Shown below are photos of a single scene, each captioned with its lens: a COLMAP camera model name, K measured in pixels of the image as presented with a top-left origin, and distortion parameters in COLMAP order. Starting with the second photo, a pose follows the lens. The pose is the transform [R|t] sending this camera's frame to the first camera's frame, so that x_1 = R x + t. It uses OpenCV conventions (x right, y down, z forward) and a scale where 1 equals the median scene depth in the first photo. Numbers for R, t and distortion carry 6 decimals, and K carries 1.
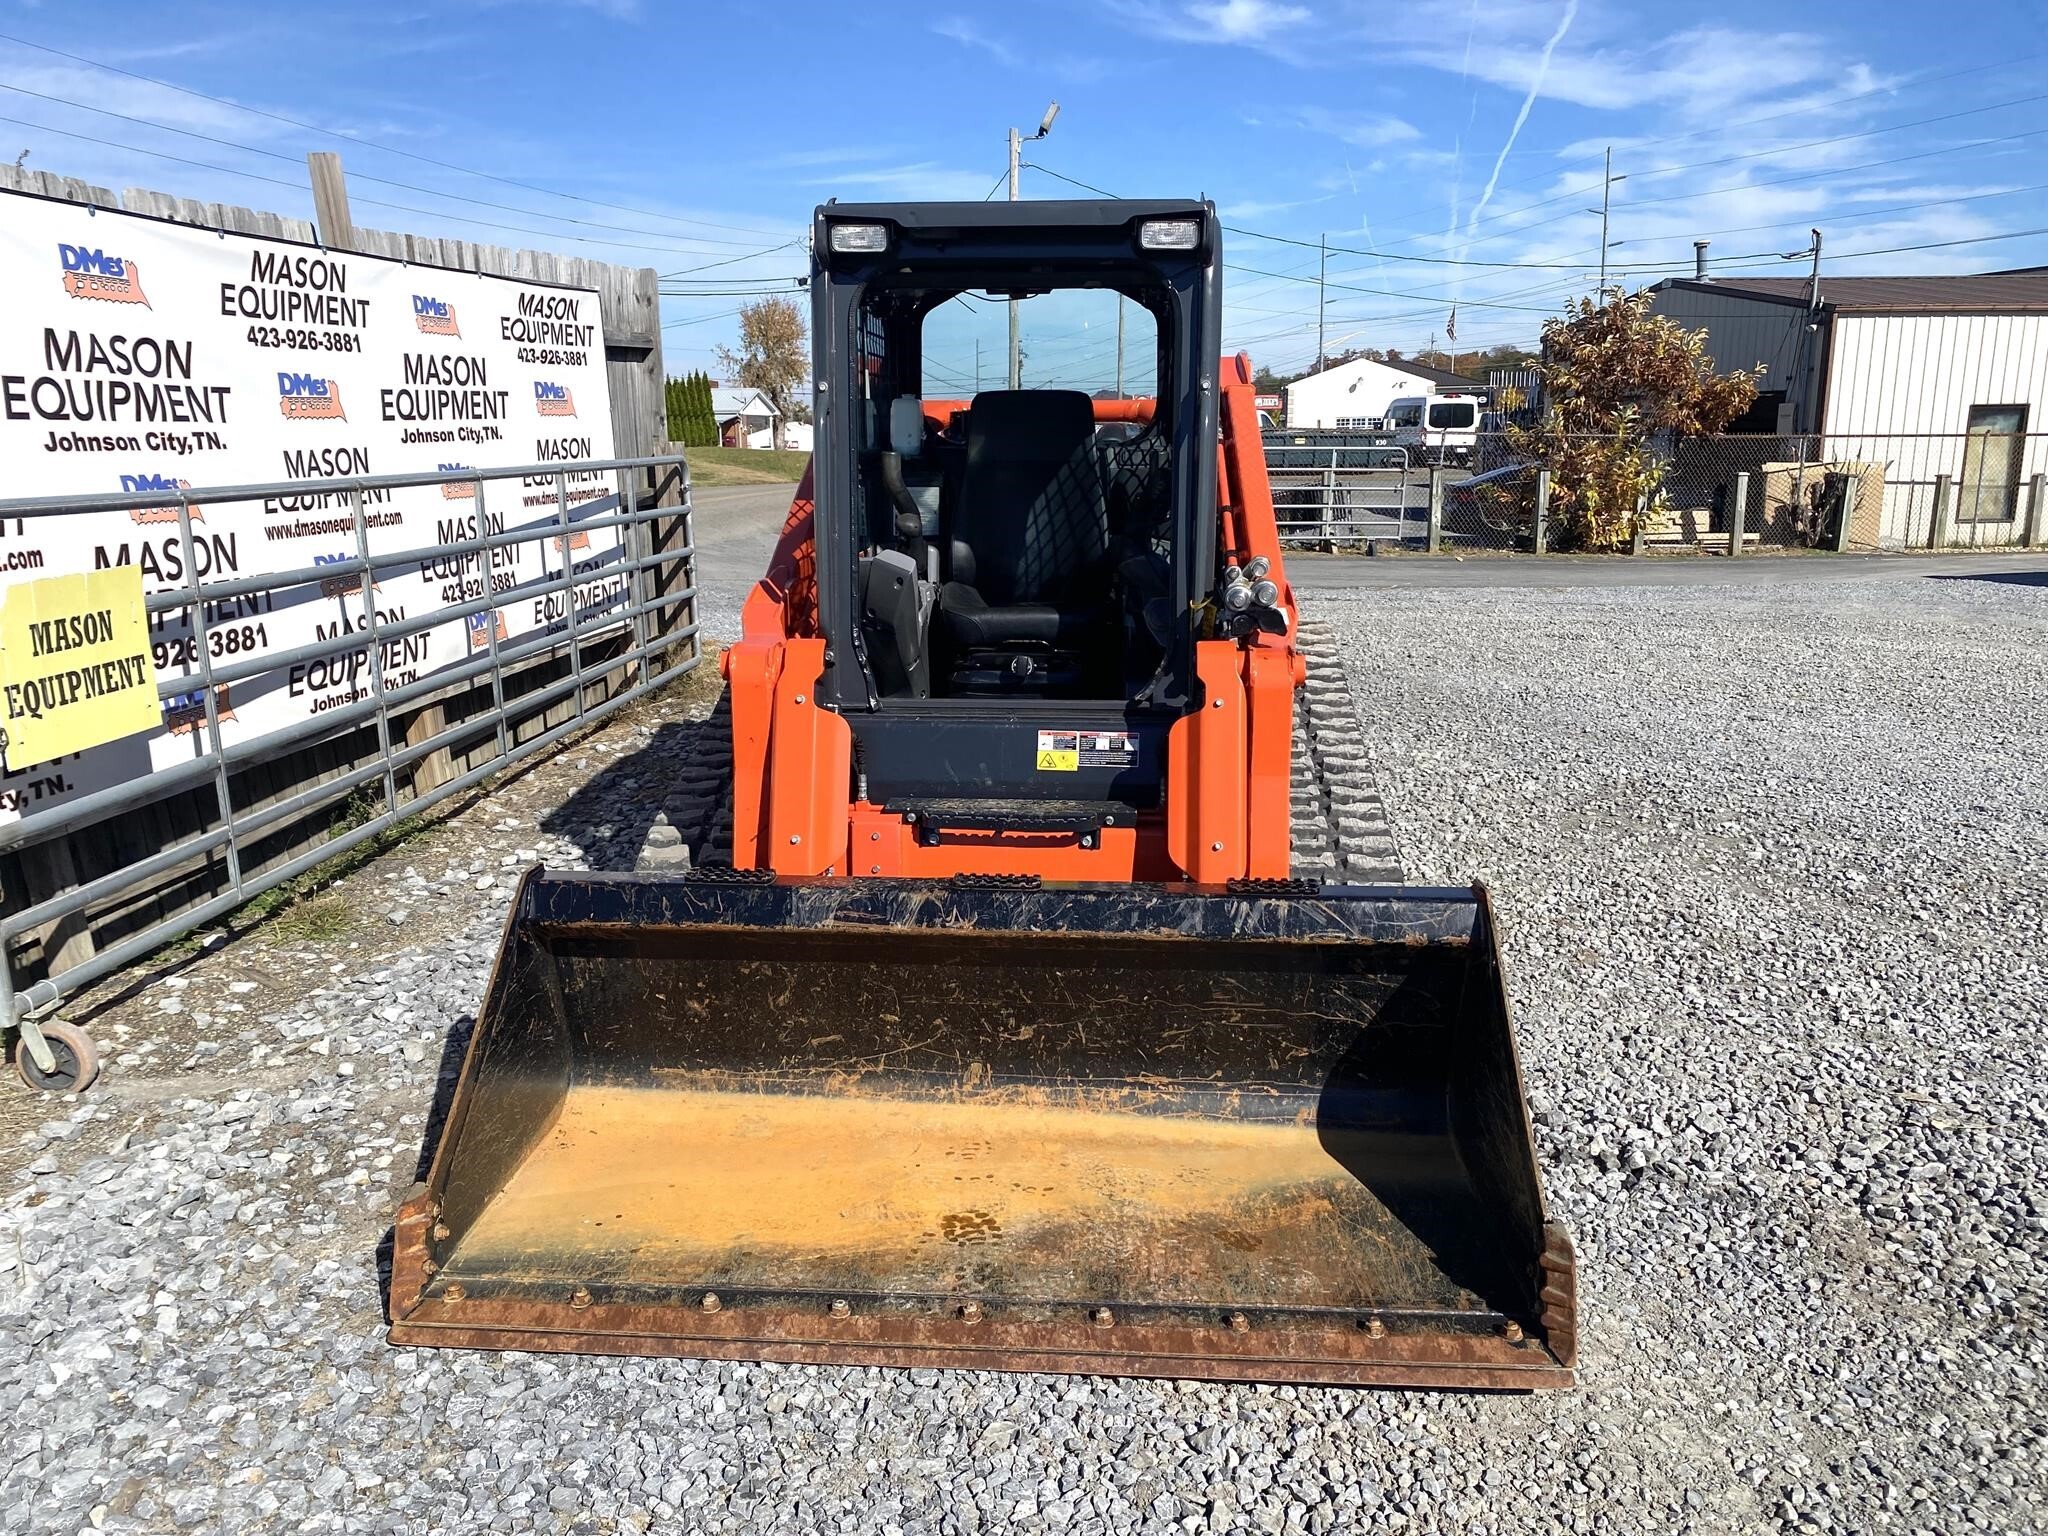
lens RADIAL K [[1598.2, 0, 997.0], [0, 1598.2, 804.4], [0, 0, 1]] dist [0.024870, -0.019735]
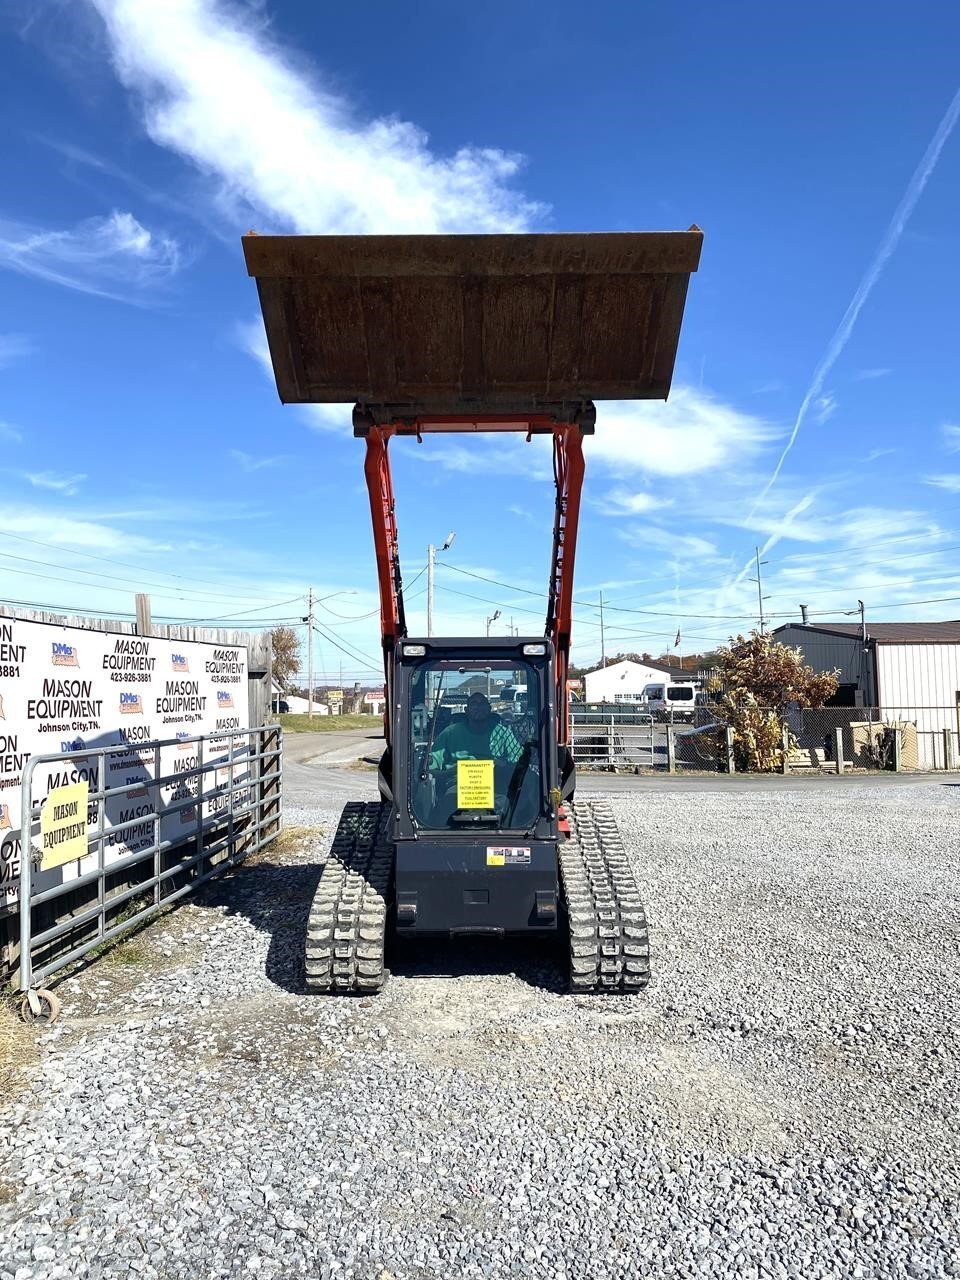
lens RADIAL K [[998.9, 0, 471.5], [0, 998.9, 623.9], [0, 0, 1]] dist [0.024870, -0.019735]
pose [[0.998217, 0.001085, 0.059682, -0.066953], [0.016944, 0.953561, -0.300723, 0.065166], [-0.057237, 0.301198, 0.951842, -0.393887]]
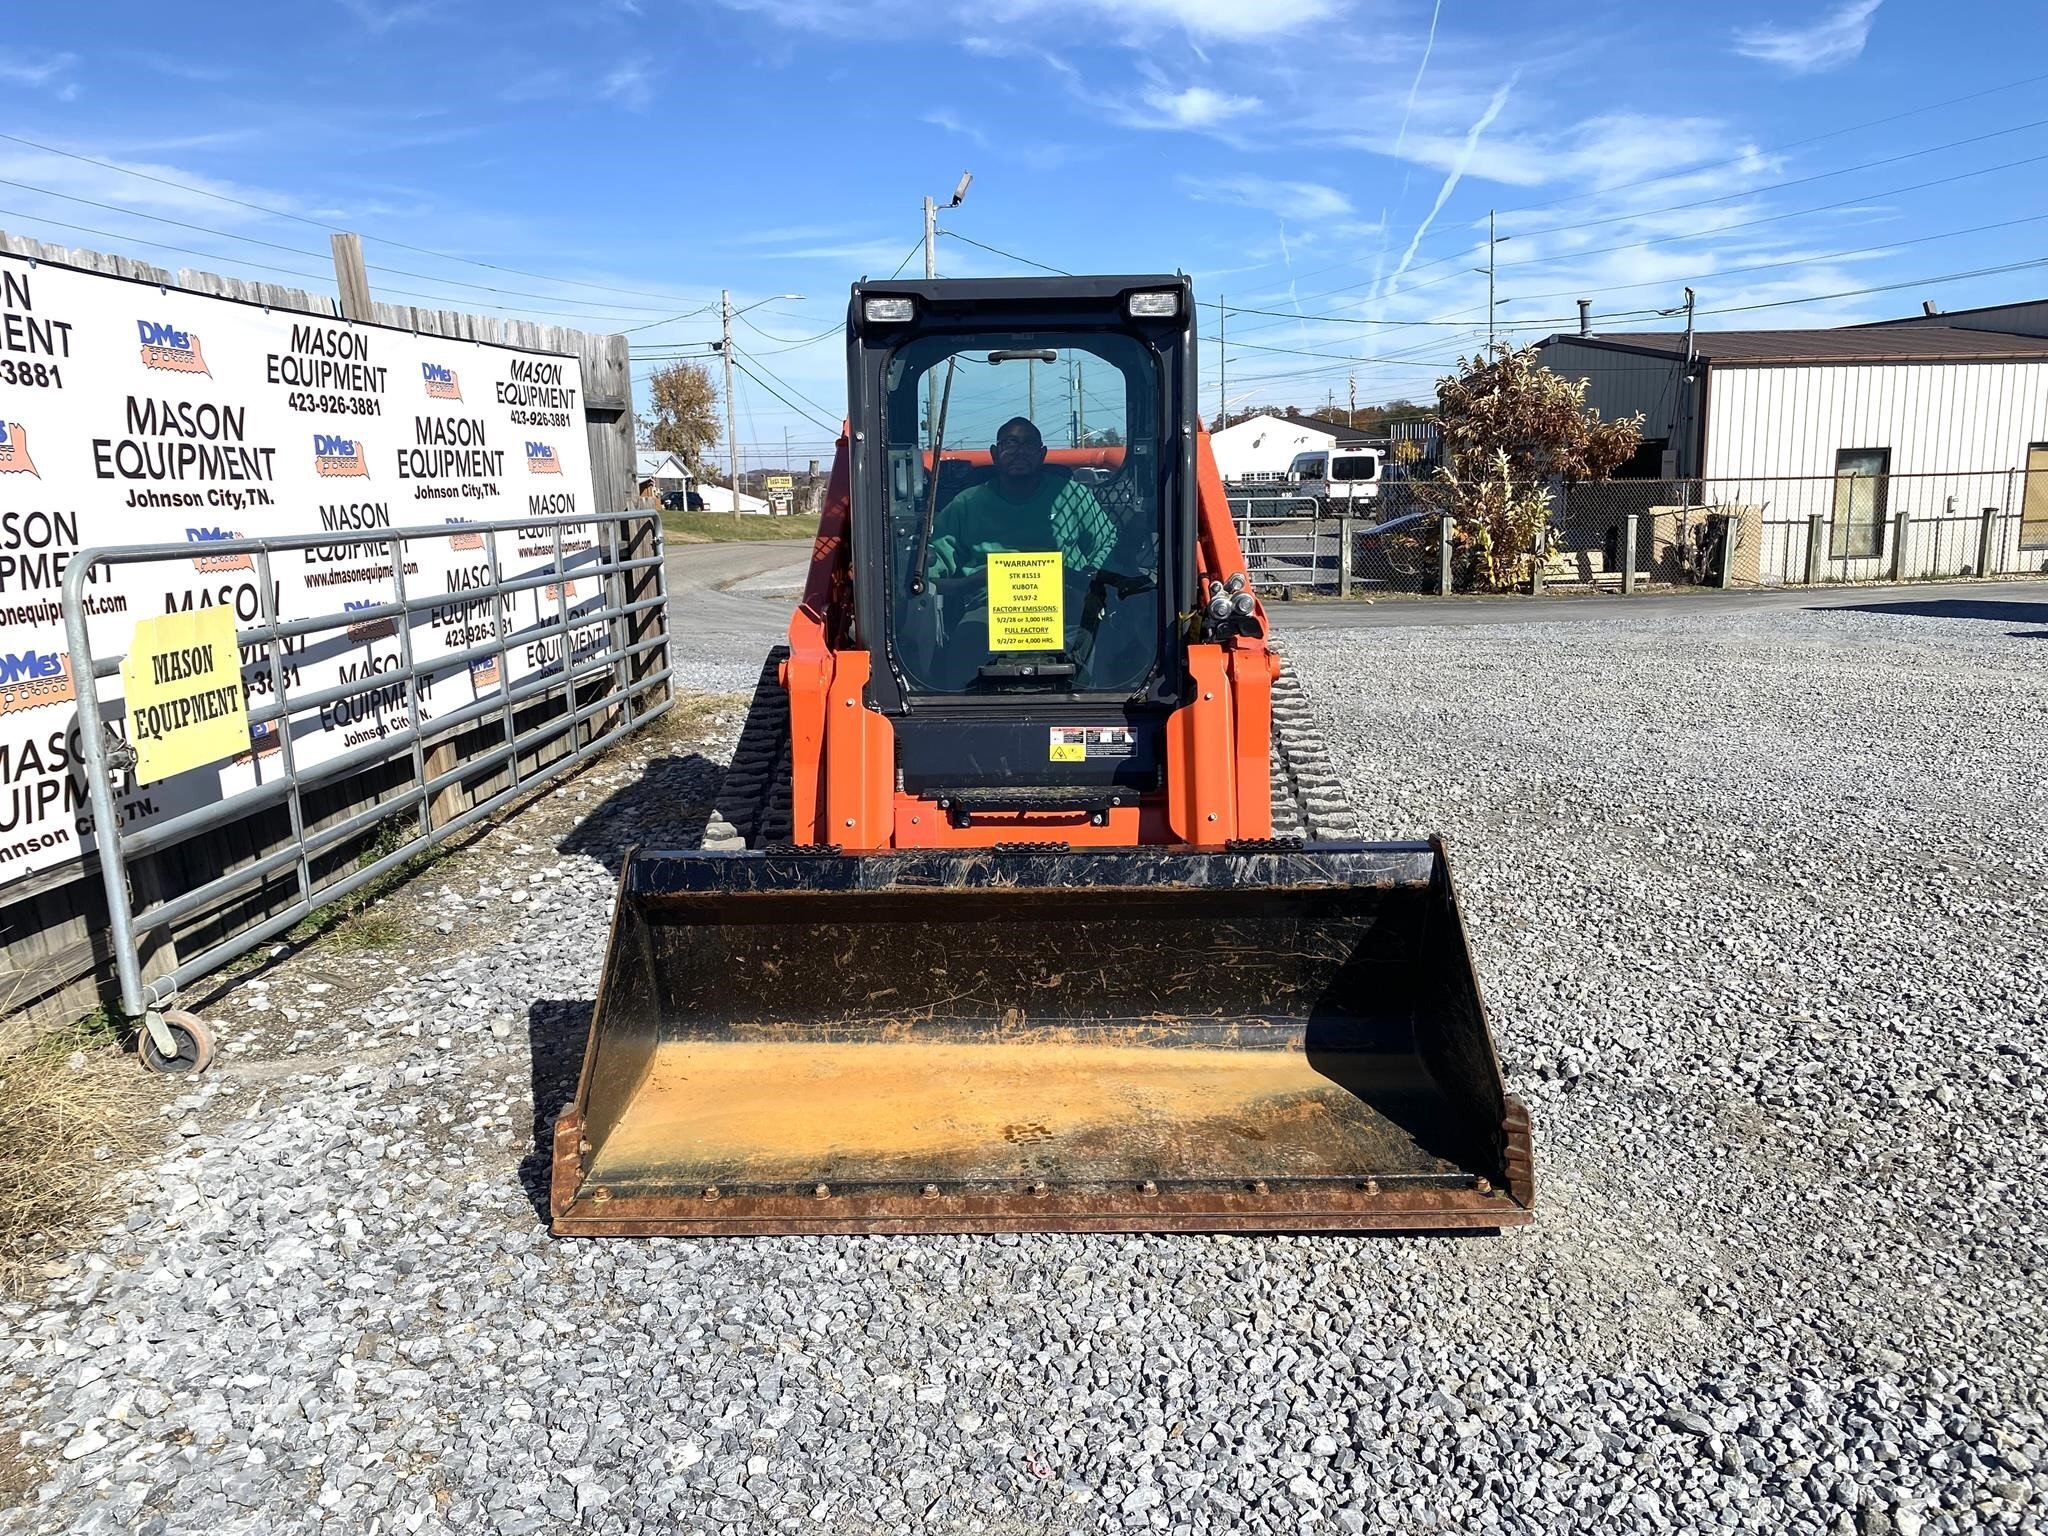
lens RADIAL K [[1598.2, 0, 1001.9], [0, 1598.2, 804.4], [0, 0, 1]] dist [0.024870, -0.019735]
pose [[0.998148, -0.026907, 0.054565, -0.057229], [0.028809, 0.998994, -0.034374, 0.037563], [-0.053585, 0.035883, 0.997918, -0.117890]]
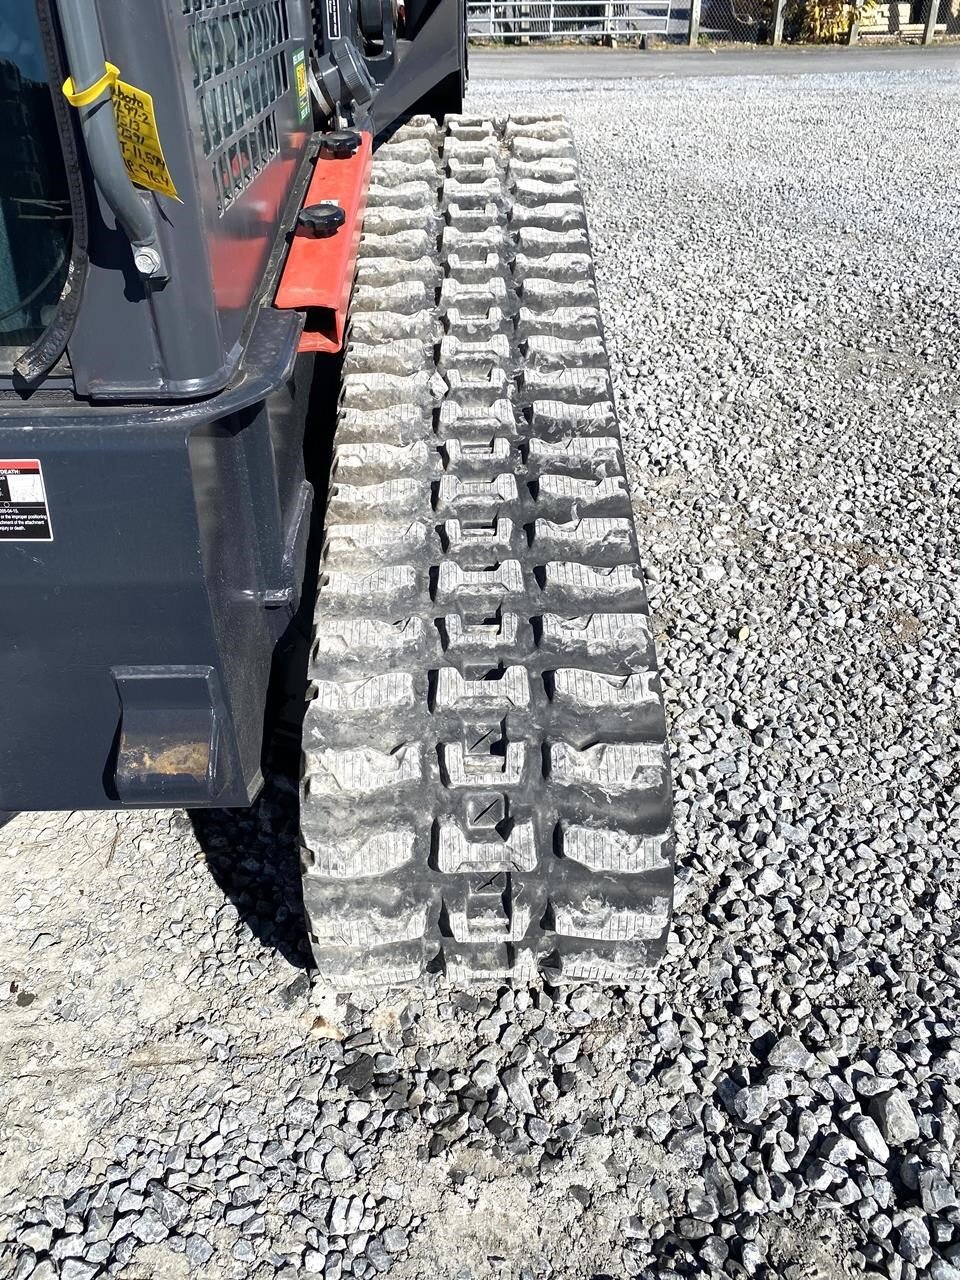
lens RADIAL K [[998.9, 0, 469.7], [0, 998.9, 640.2], [0, 0, 1]] dist [0.024870, -0.019735]
pose [[0.996878, -0.052509, 0.058971, 0.139039], [0.027668, 0.931783, 0.361960, -0.069194], [-0.073955, -0.359198, 0.930327, 0.573121]]
